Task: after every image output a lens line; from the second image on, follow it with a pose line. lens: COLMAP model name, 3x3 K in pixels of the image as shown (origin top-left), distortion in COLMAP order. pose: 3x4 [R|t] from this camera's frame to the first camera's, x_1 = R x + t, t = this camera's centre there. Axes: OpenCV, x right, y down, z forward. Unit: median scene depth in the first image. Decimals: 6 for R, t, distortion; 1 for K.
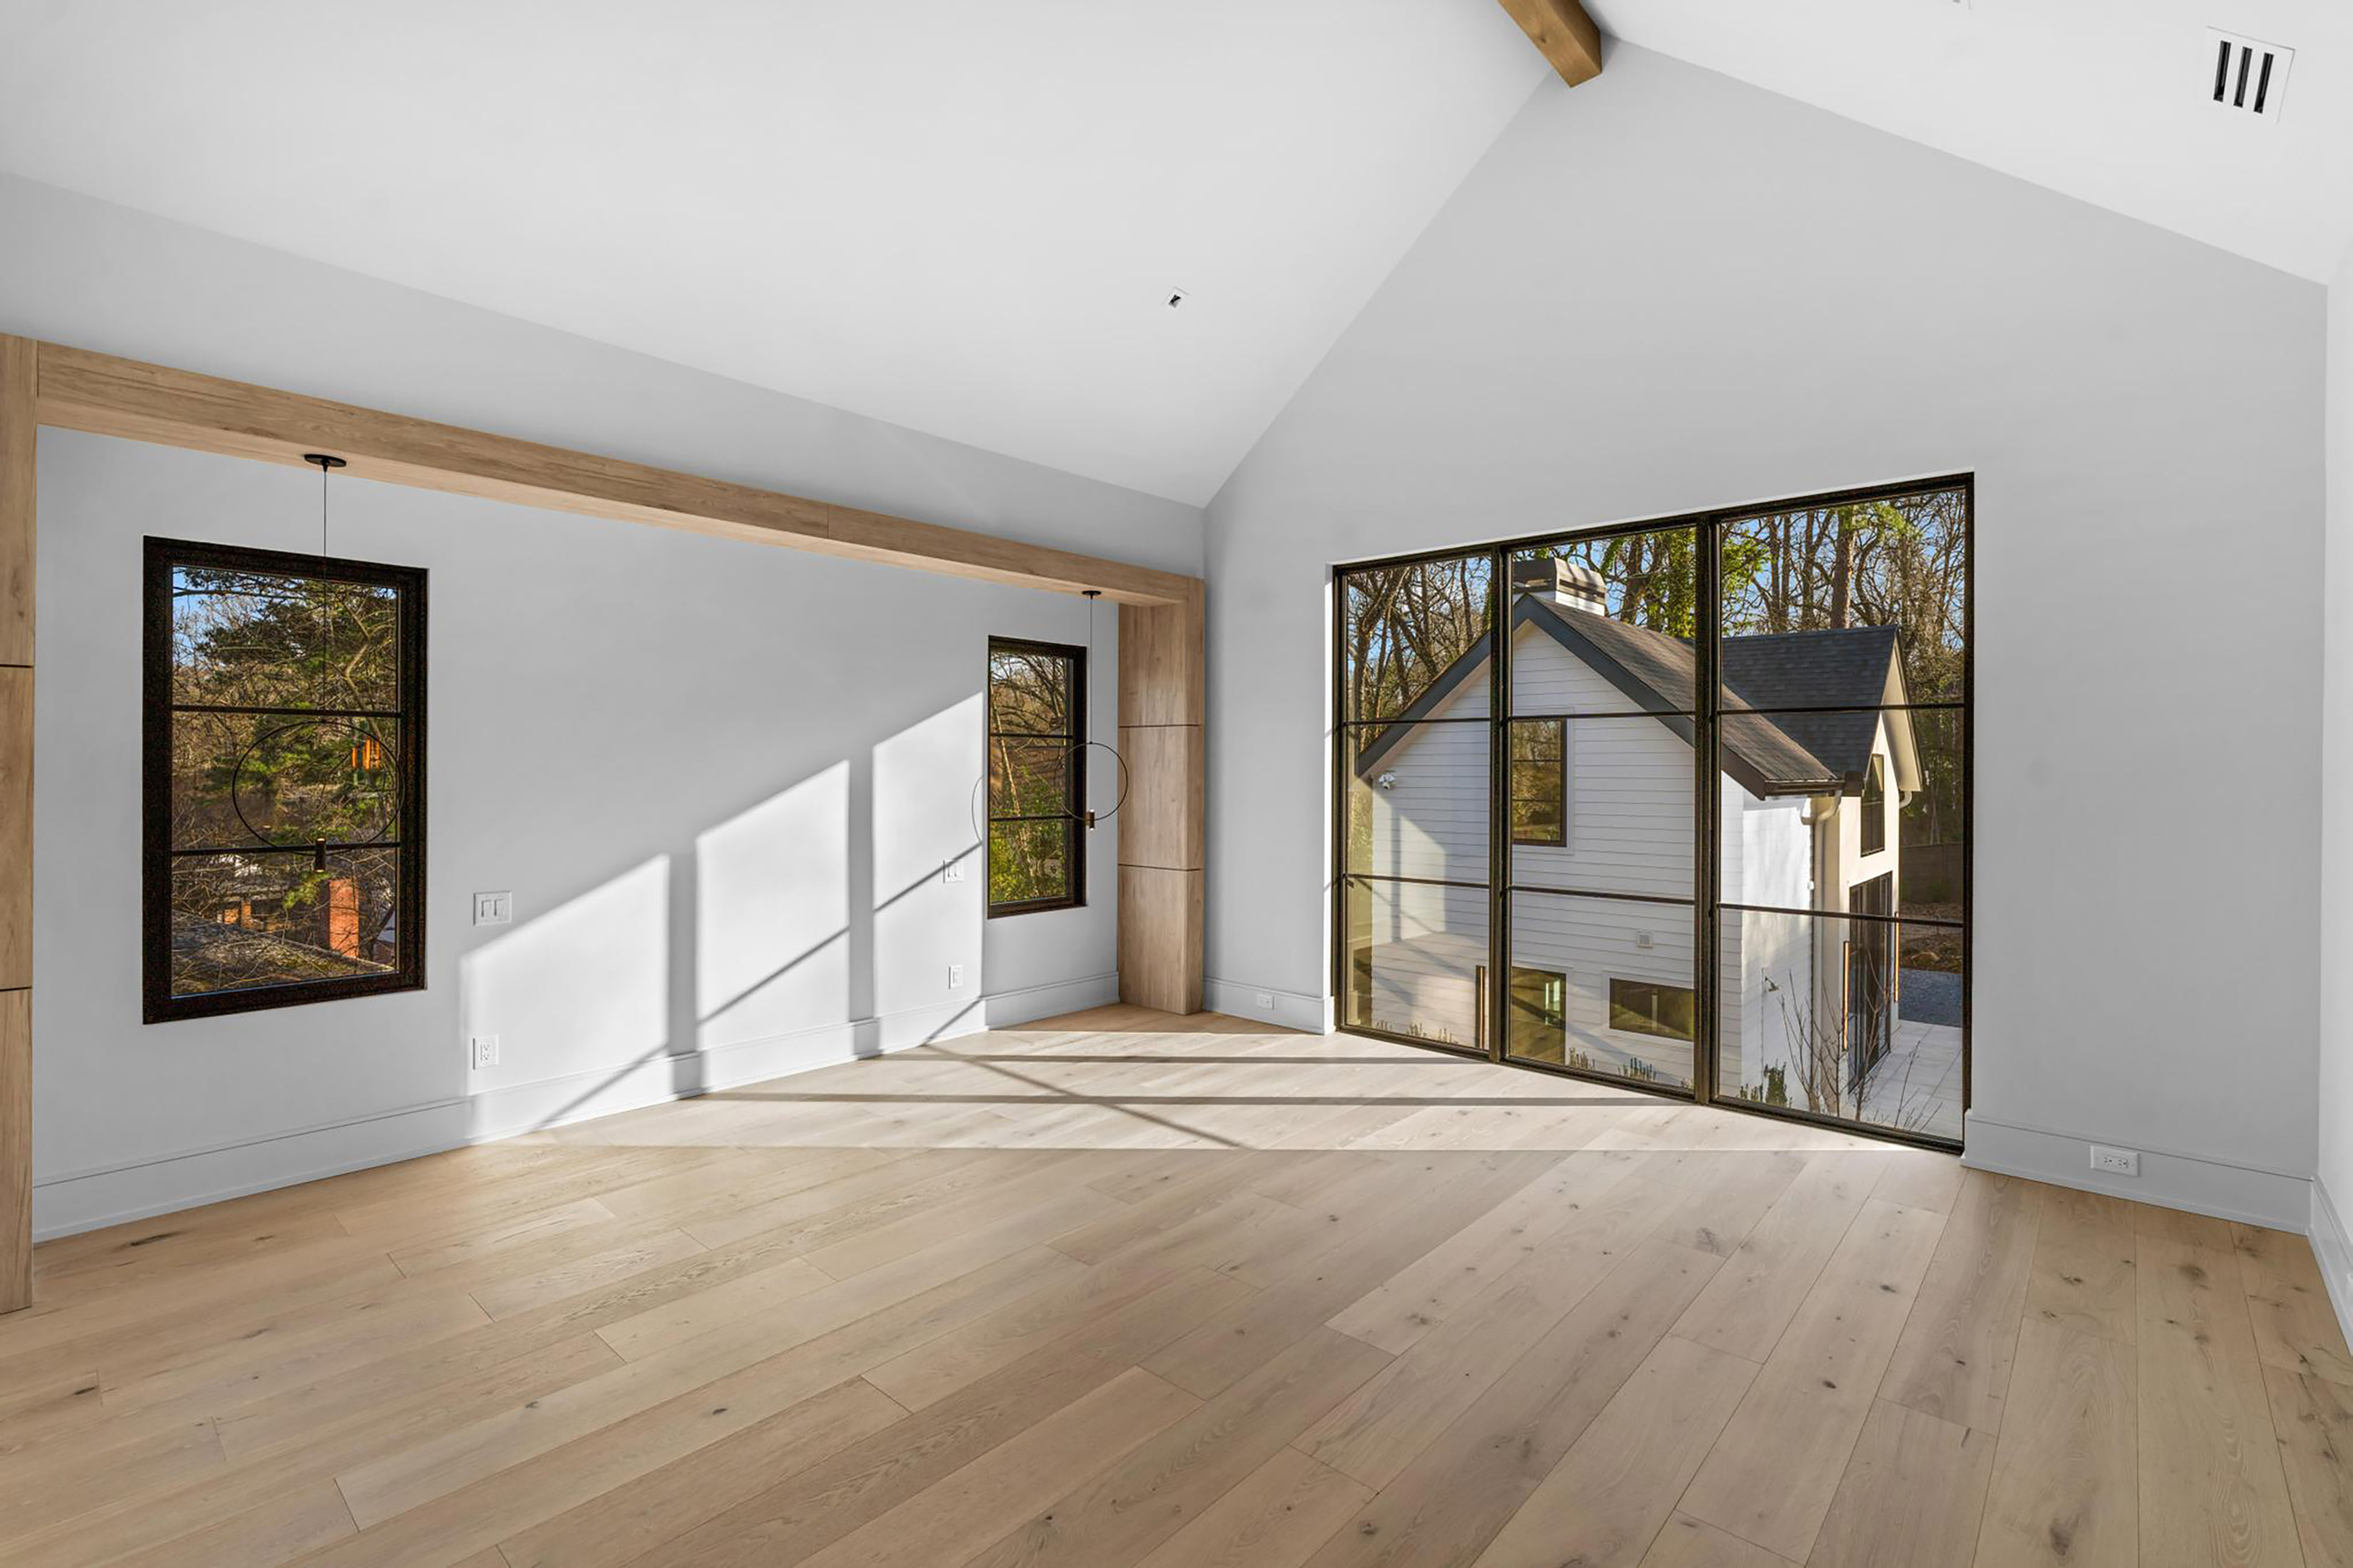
lens RADIAL K [[1076.1, 0, 1198.5], [0, 1076.1, 784.3], [0, 0, 1]] dist [-0.002785, -0.000495]
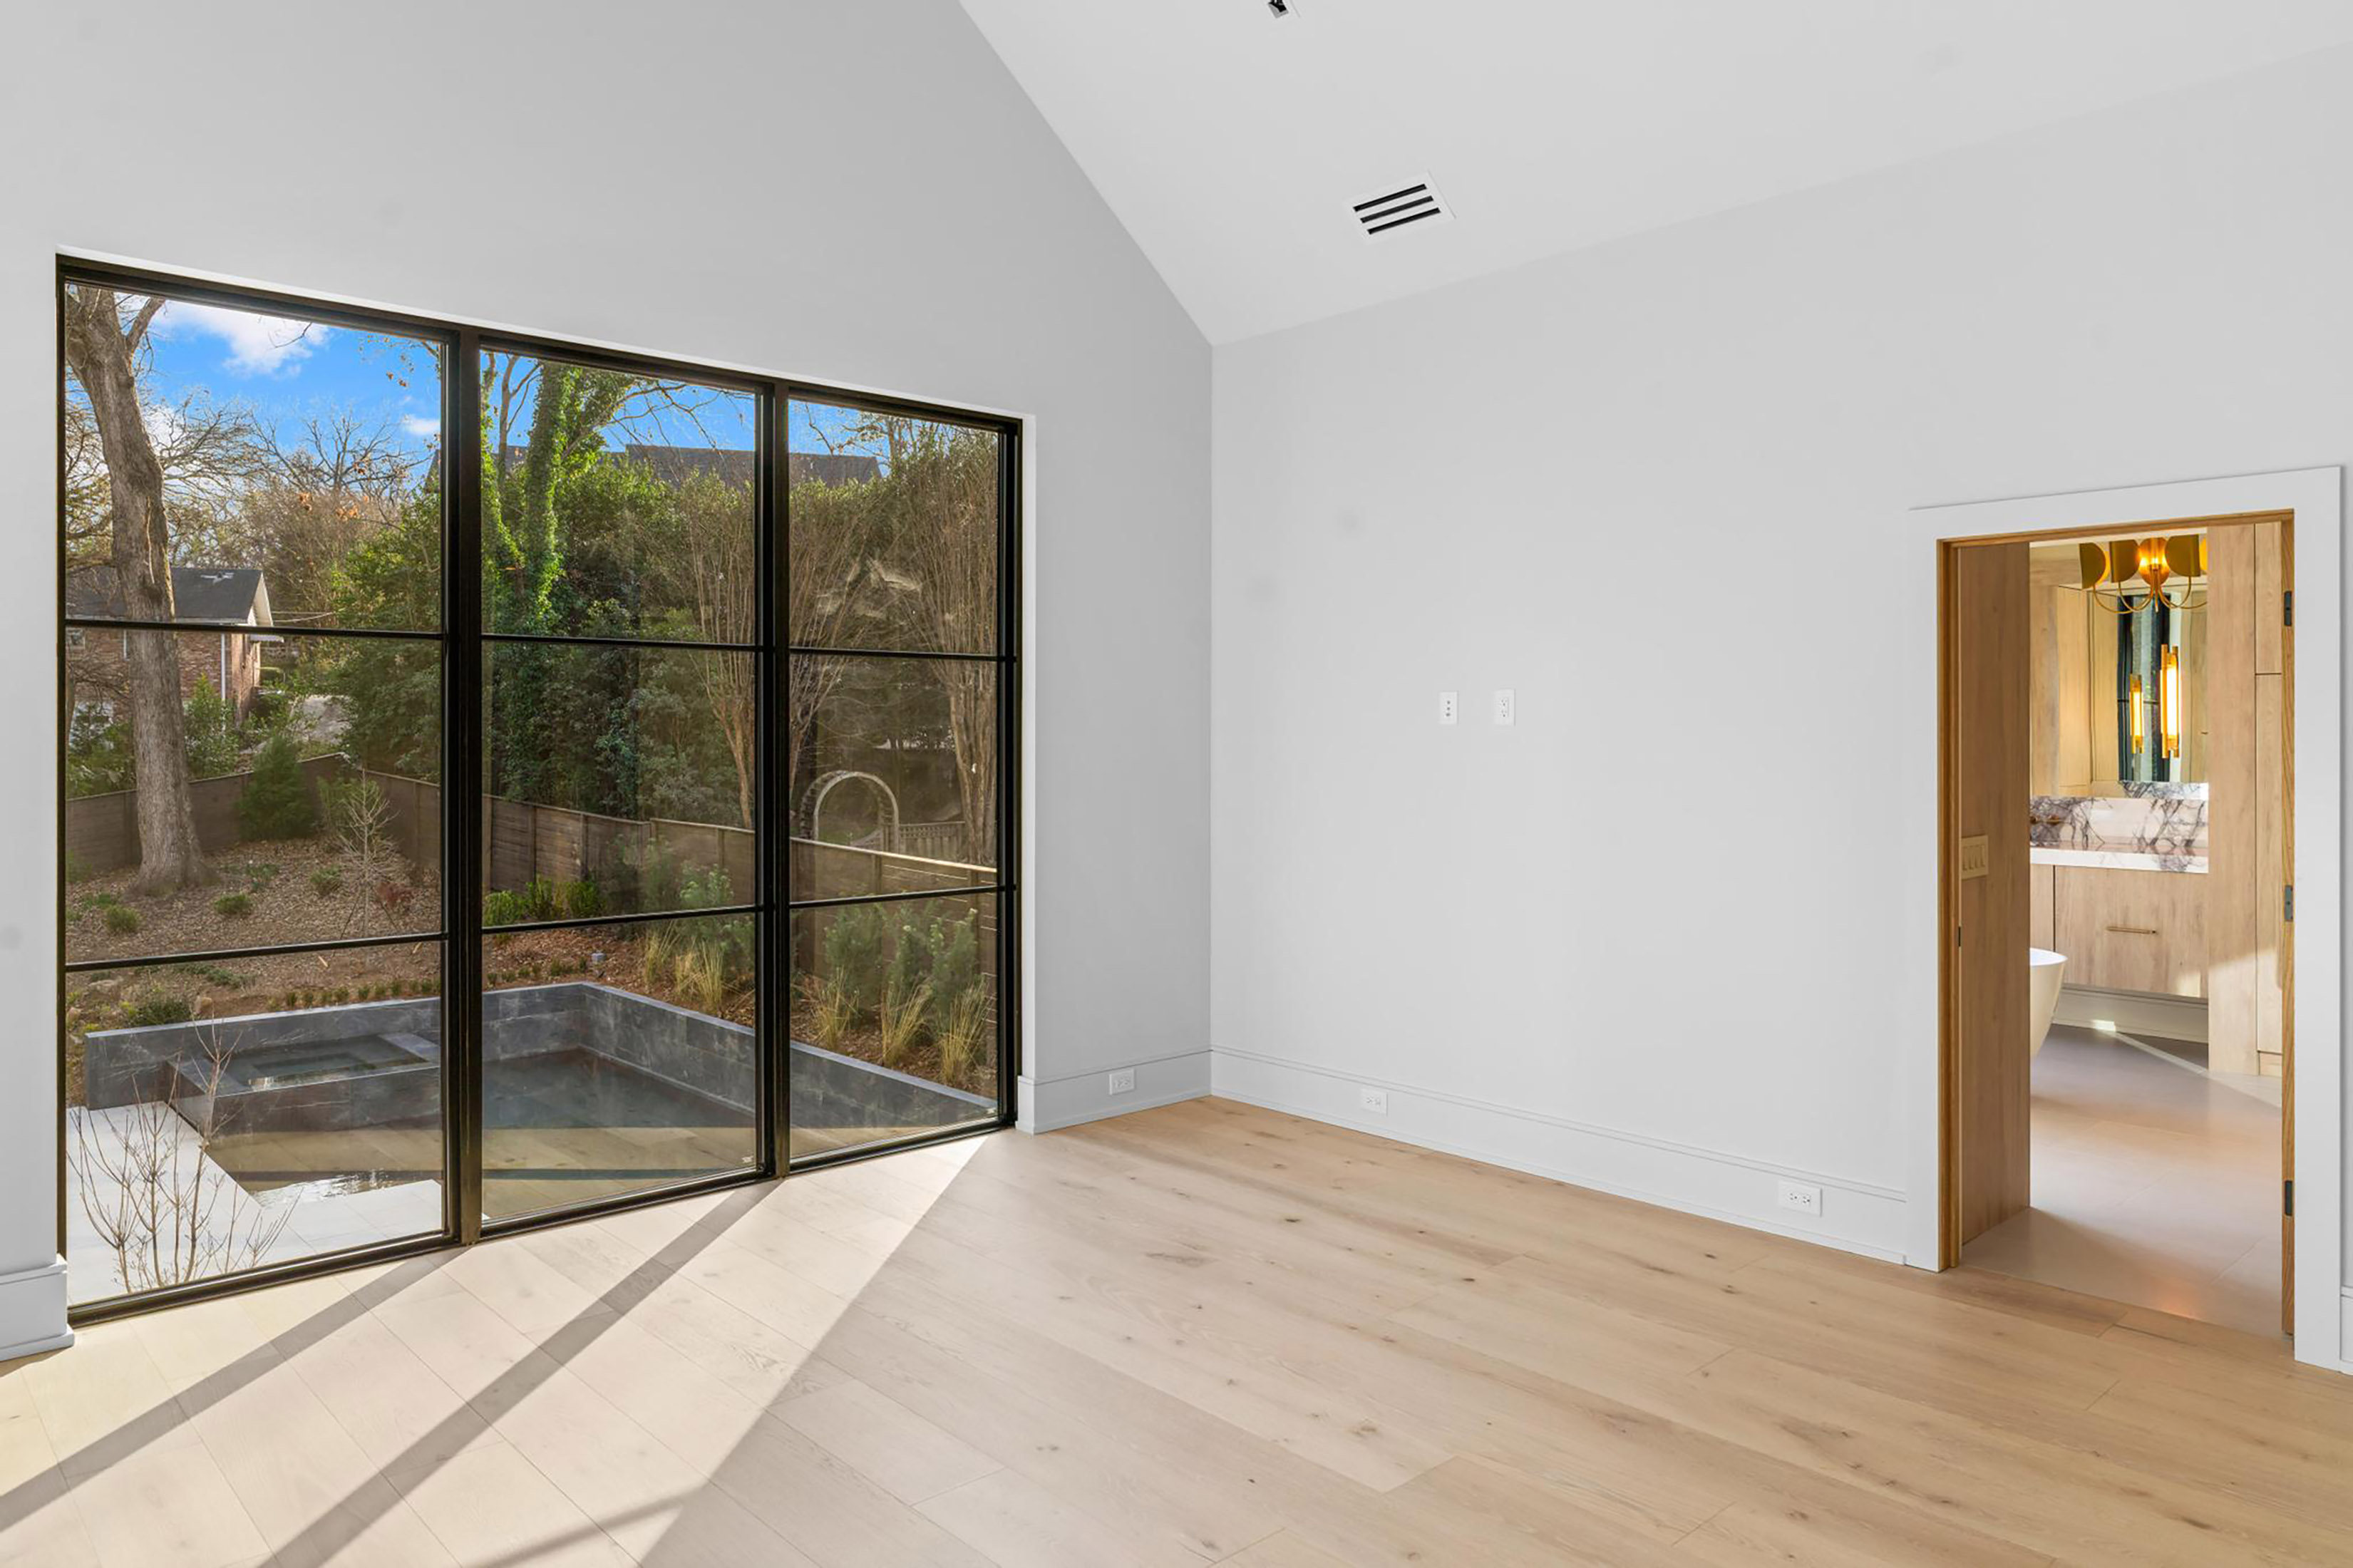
lens RADIAL K [[1520.8, 0, 1186.2], [0, 1520.8, 739.0], [0, 0, 1]] dist [0.009007, 0.005040]
pose [[0.103838, -0.007780, 0.994564, -0.450112], [0.015107, 0.999866, 0.006245, -0.005446], [-0.994480, 0.014376, 0.103941, 0.504347]]
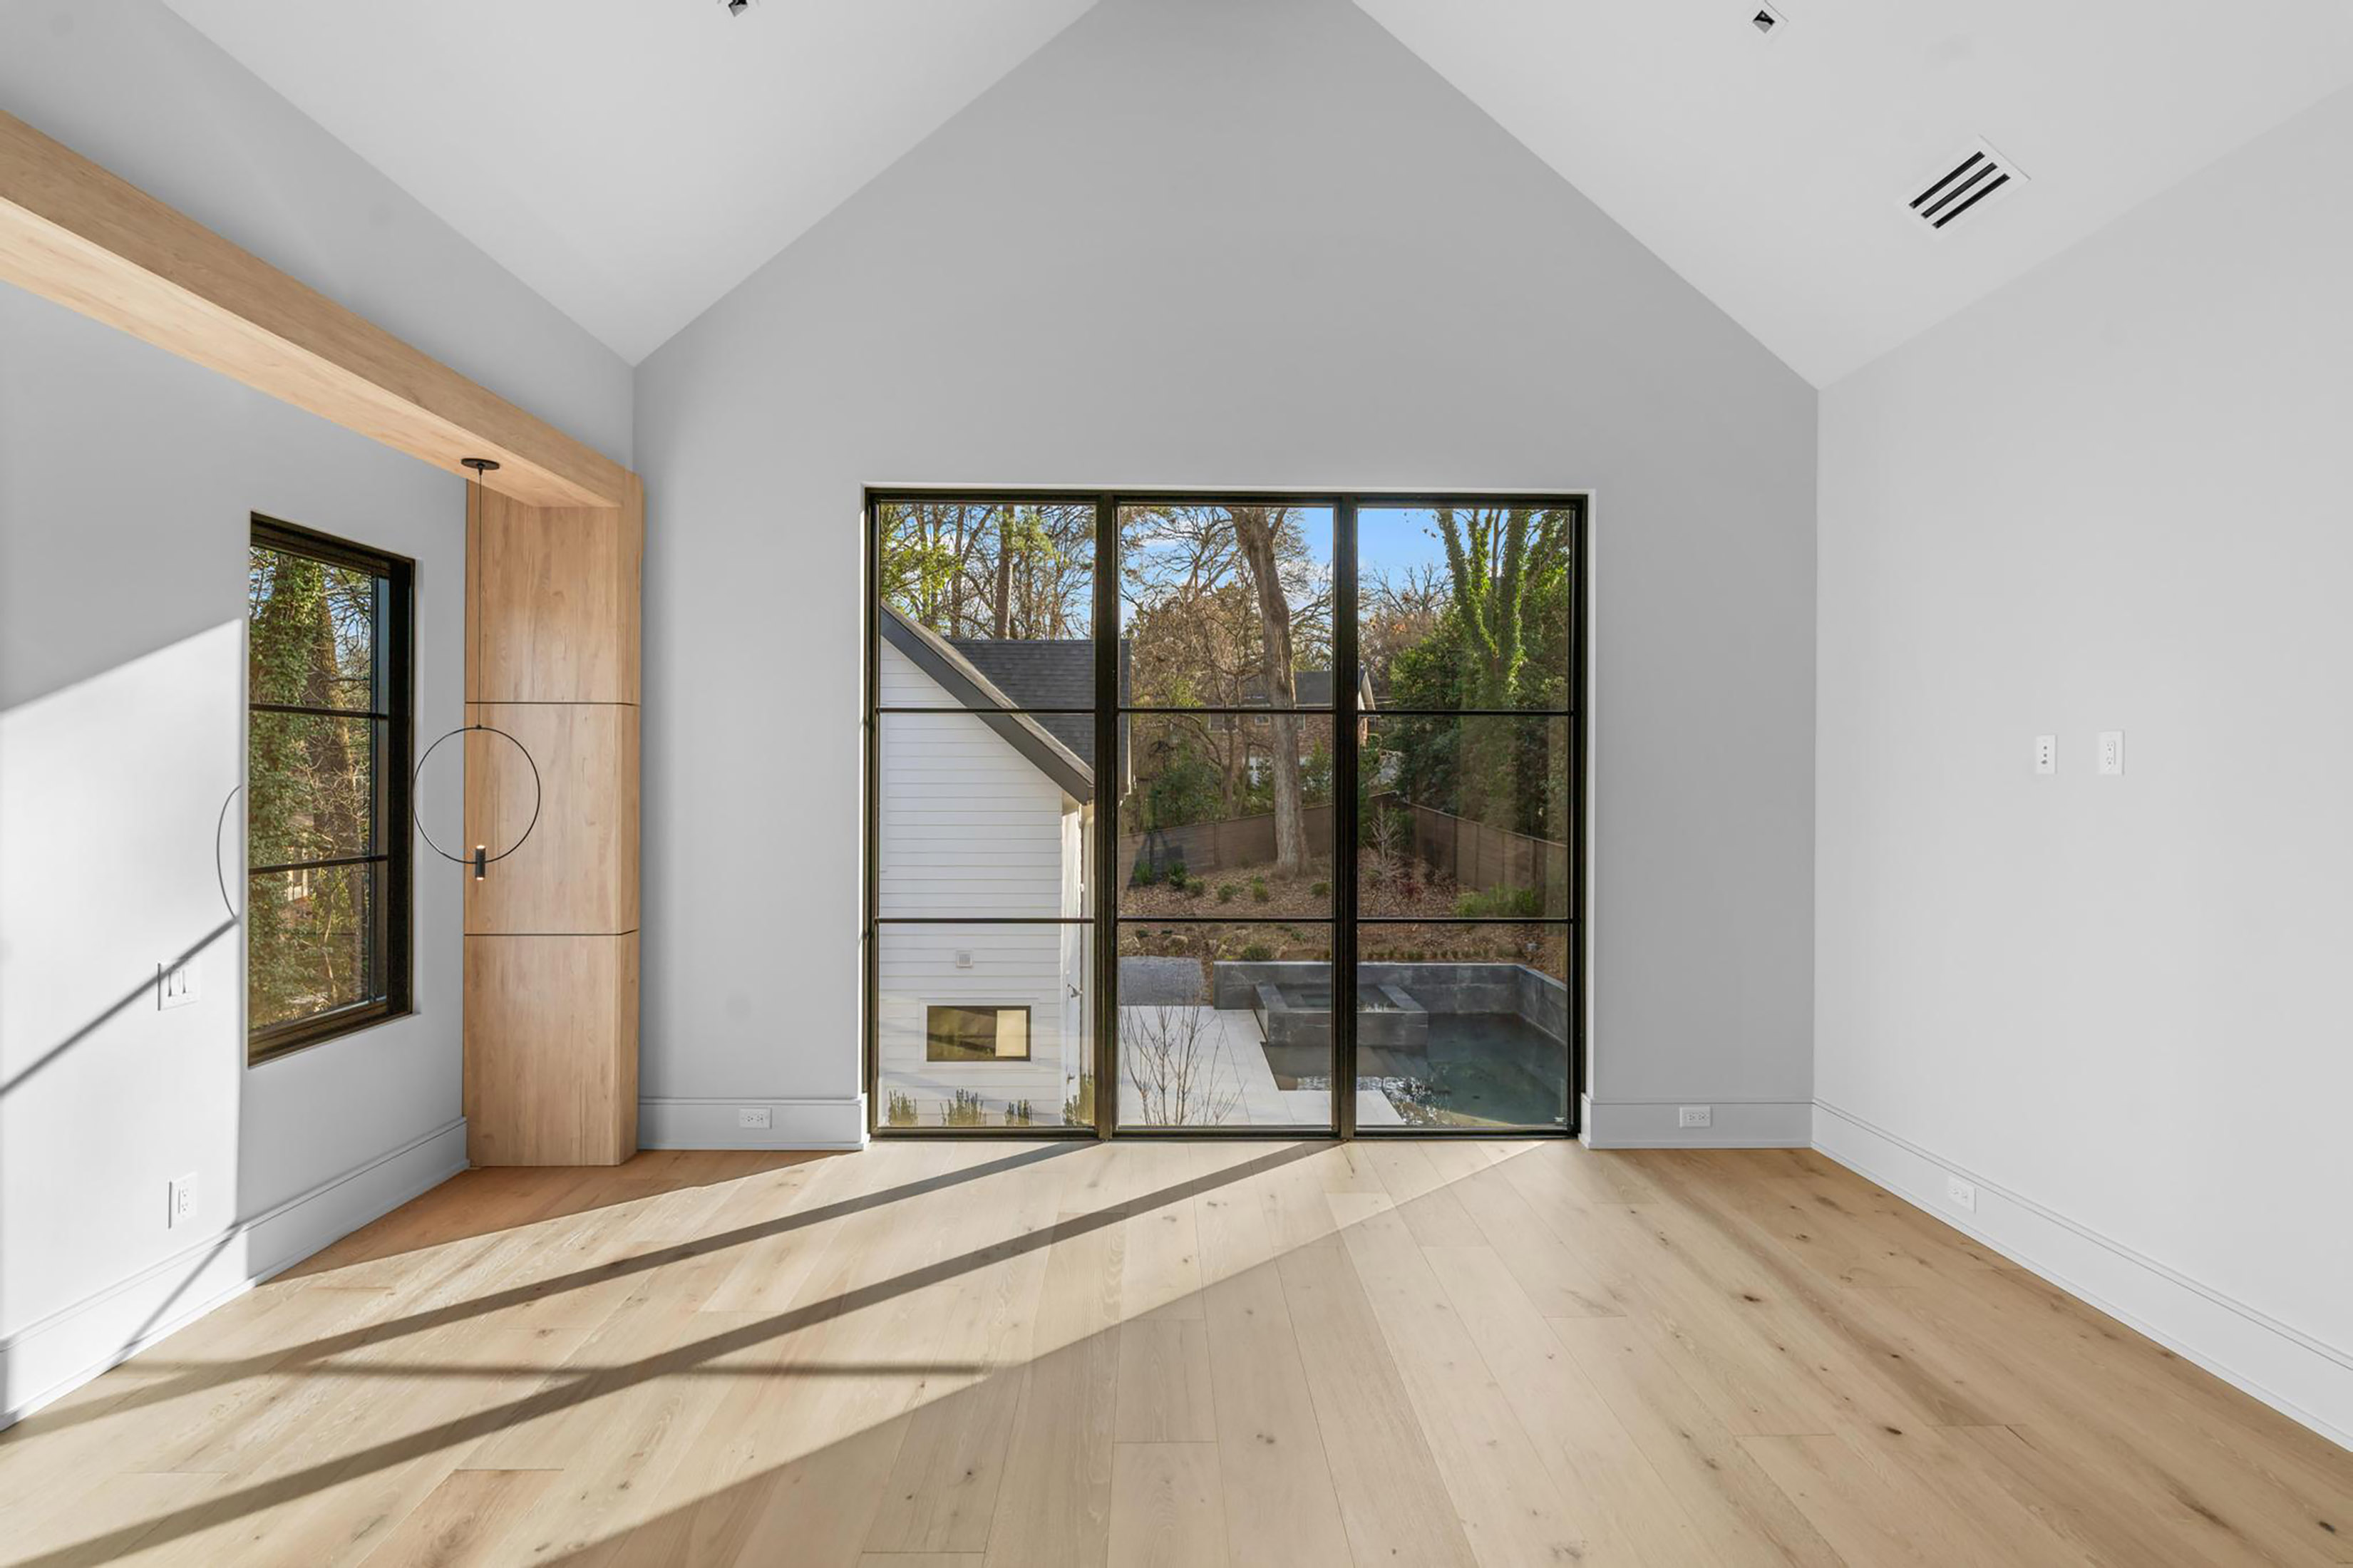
lens RADIAL K [[1154.5, 0, 1193.1], [0, 1154.5, 781.7], [0, 0, 1]] dist [-0.002753, 0.001716]
pose [[0.732160, -0.004385, 0.681119, -0.244131], [0.009174, 0.999952, -0.003423, -0.004095], [-0.681071, 0.008755, 0.732165, 0.304080]]
